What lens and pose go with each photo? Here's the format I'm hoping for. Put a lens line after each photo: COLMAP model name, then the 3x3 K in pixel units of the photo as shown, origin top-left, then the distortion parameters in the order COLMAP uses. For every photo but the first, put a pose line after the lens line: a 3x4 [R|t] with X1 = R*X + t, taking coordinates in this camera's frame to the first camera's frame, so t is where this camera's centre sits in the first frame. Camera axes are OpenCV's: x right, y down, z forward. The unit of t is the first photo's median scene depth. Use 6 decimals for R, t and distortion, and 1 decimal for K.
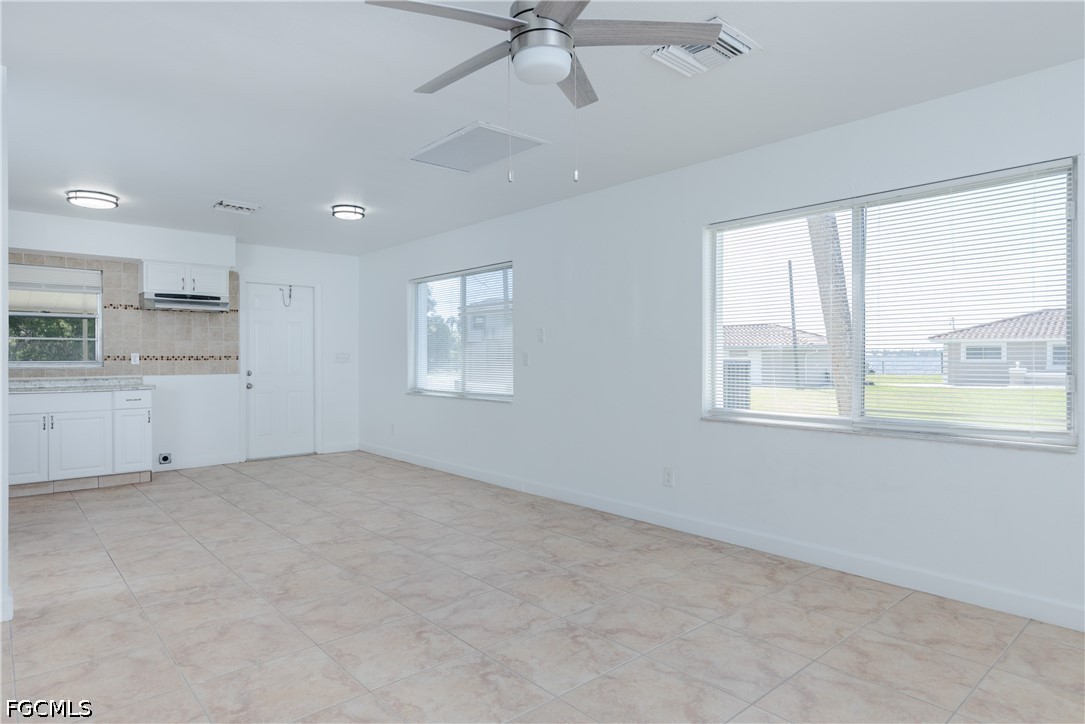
lens RADIAL K [[624.1, 0, 531.5], [0, 624.1, 353.2], [0, 0, 1]] dist [-0.001985, -0.005219]
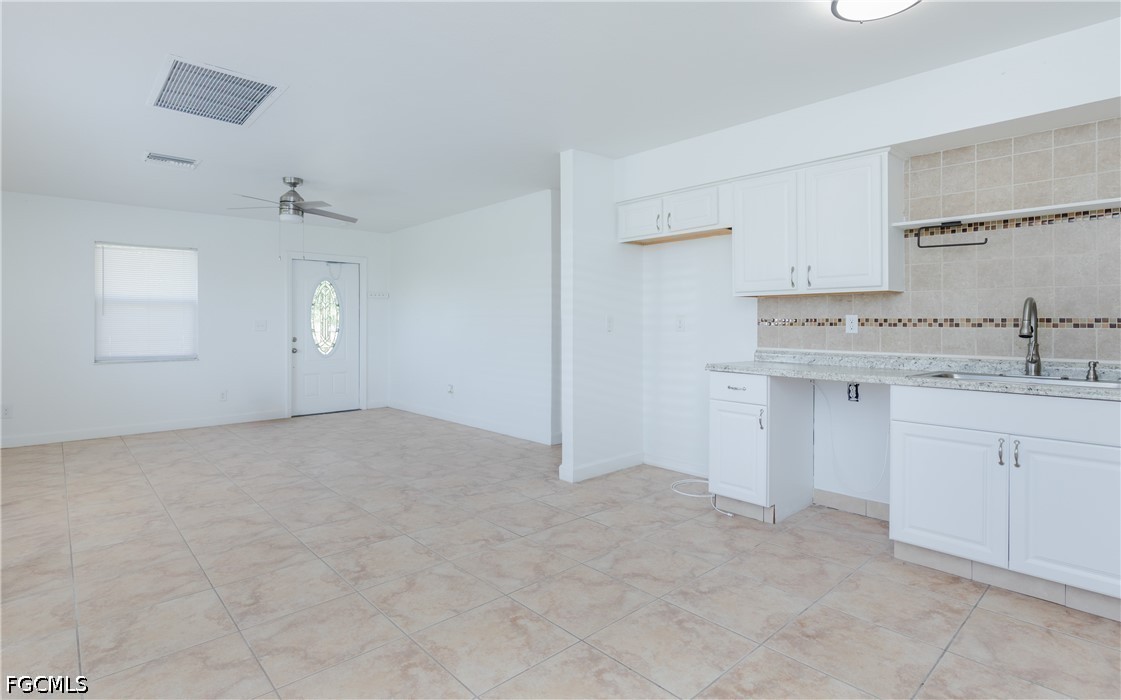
lens RADIAL K [[542.6, 0, 559.8], [0, 542.6, 318.3], [0, 0, 1]] dist [-0.002652, 0.000456]
pose [[-0.999359, 0.003046, -0.035663, -0.346252], [0.003814, 0.999762, -0.021491, 0.008711], [0.035589, -0.021613, -0.999133, 1.102516]]
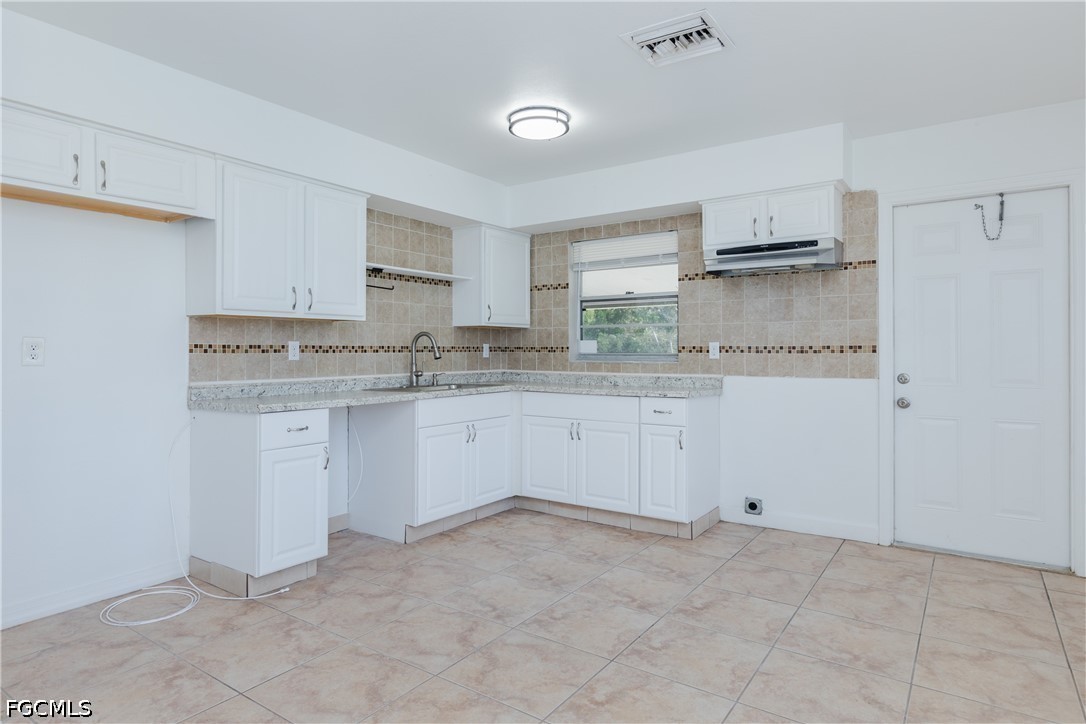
lens RADIAL K [[624.7, 0, 507.1], [0, 624.7, 344.4], [0, 0, 1]] dist [-0.001985, -0.005219]
pose [[0.222464, -0.003279, -0.974935, -0.019575], [0.010151, 0.999948, -0.001047, 0.000728], [0.974888, -0.009663, 0.222485, 0.641010]]
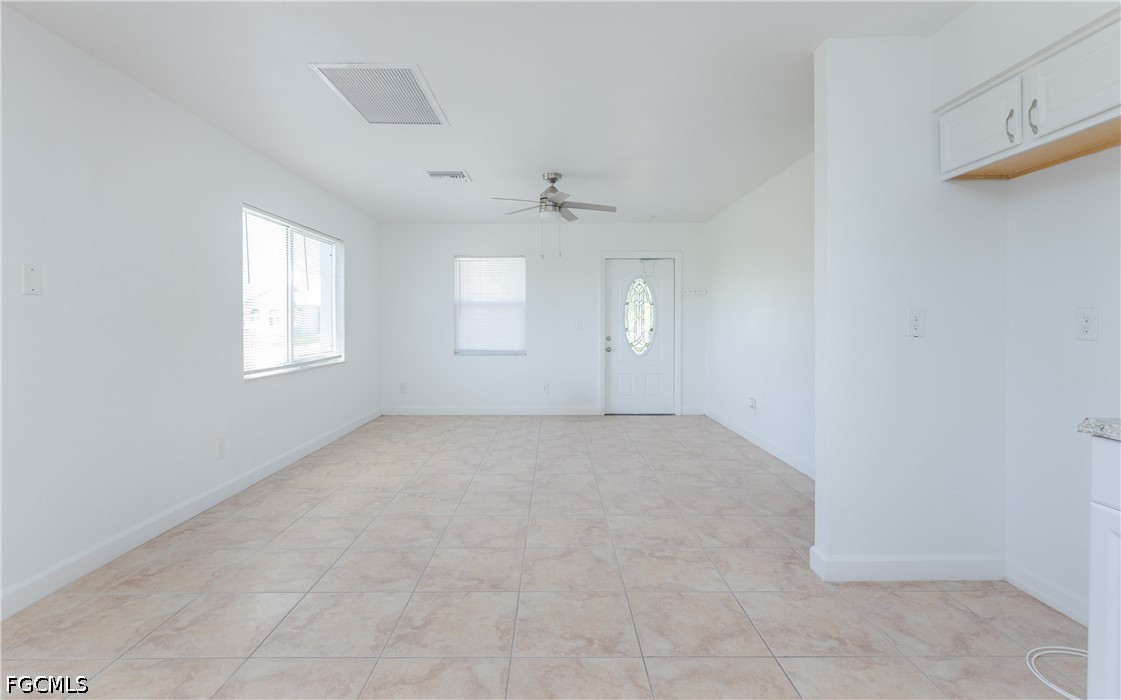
lens RADIAL K [[542.6, 0, 565.4], [0, 542.6, 320.1], [0, 0, 1]] dist [-0.002652, 0.000456]
pose [[-0.768410, 0.005527, 0.639934, -0.491894], [-0.005976, 0.999857, -0.015811, 0.006625], [-0.639930, -0.015974, -0.768267, 0.885281]]
